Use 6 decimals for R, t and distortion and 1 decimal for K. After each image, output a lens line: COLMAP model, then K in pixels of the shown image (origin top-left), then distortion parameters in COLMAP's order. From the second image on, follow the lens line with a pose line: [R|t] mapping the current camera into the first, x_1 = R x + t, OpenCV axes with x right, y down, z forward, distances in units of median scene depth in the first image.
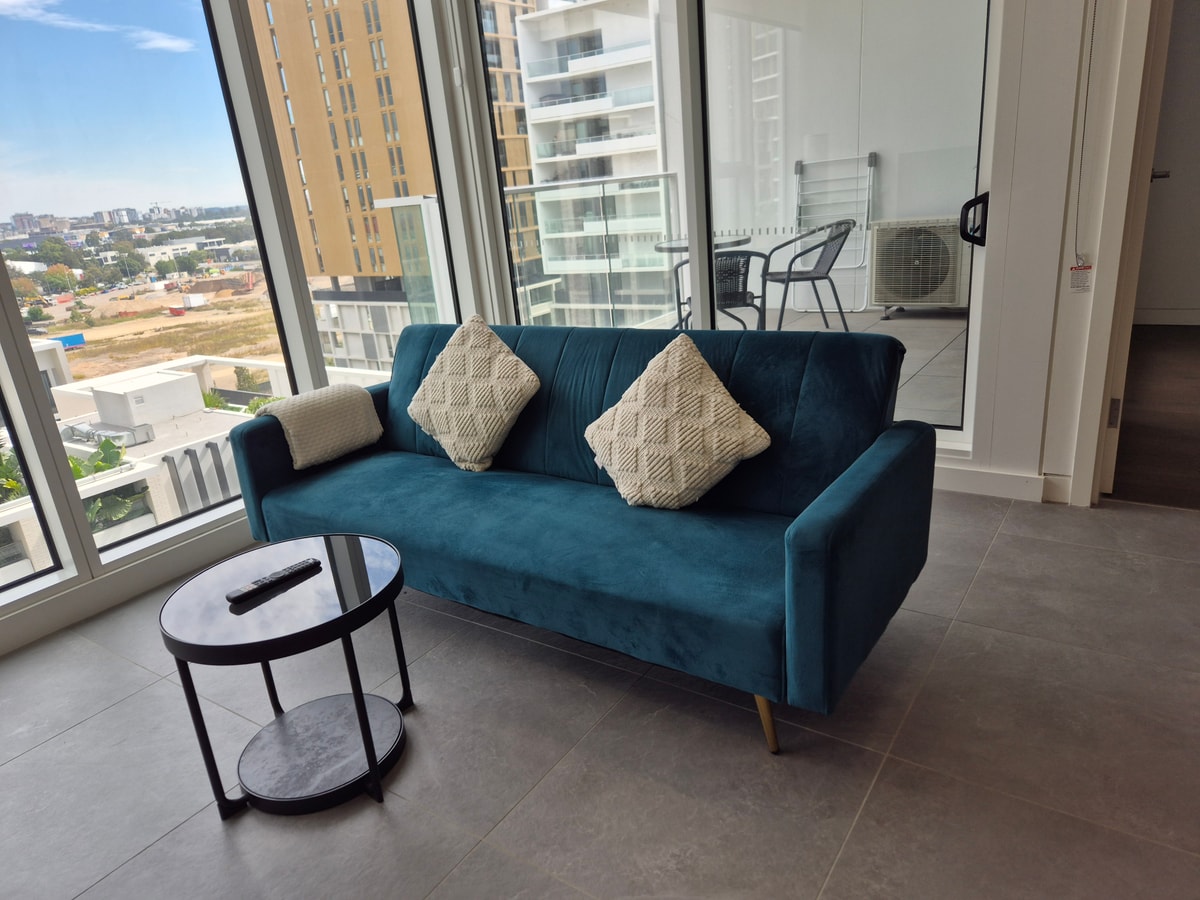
lens RADIAL K [[800.5, 0, 600.0], [0, 800.5, 450.0], [0, 0, 1]] dist [0.041164, -0.001739]
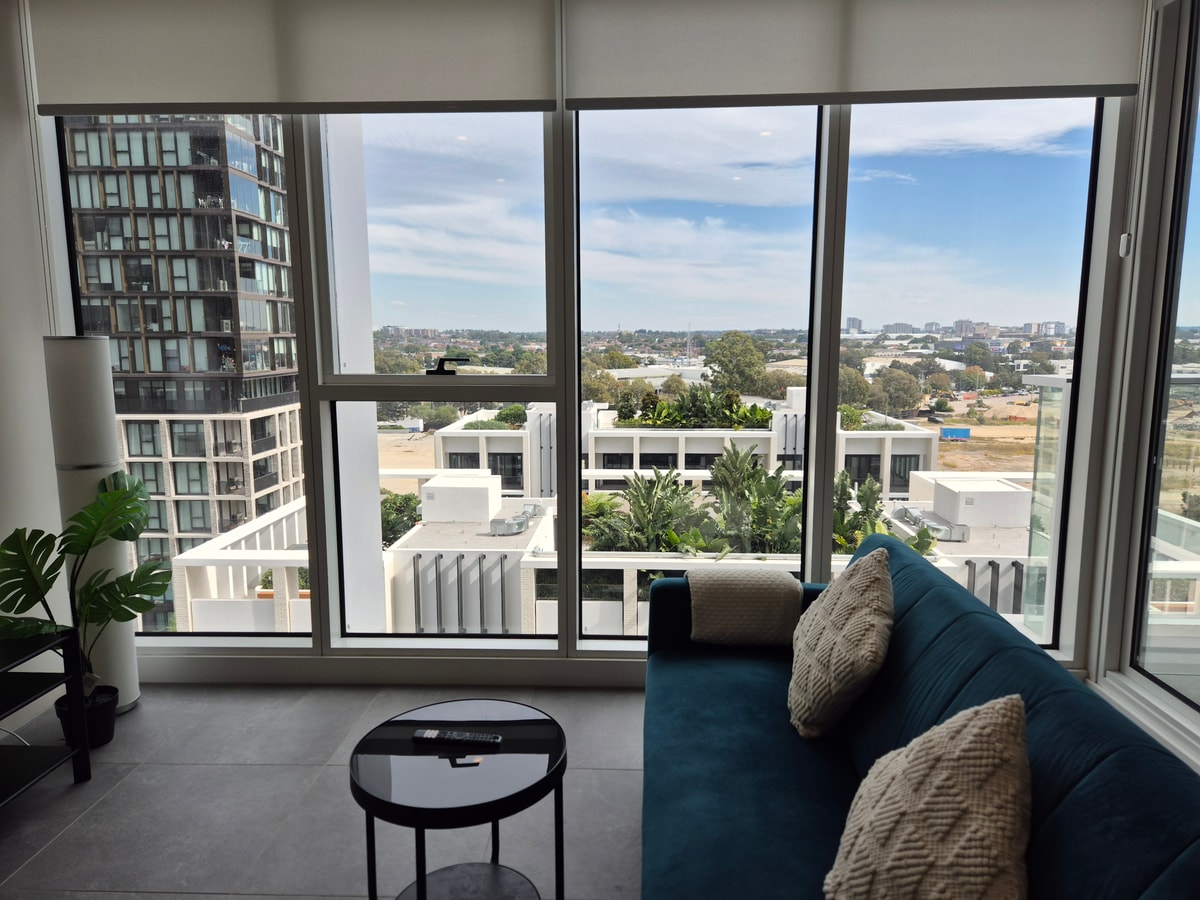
lens RADIAL K [[800.5, 0, 600.0], [0, 800.5, 450.0], [0, 0, 1]] dist [0.041164, -0.001739]
pose [[0.523122, 0.211969, -0.825477, 0.278246], [-0.318269, 0.947091, 0.041504, -0.169149], [0.790600, 0.241012, 0.562908, 0.250096]]
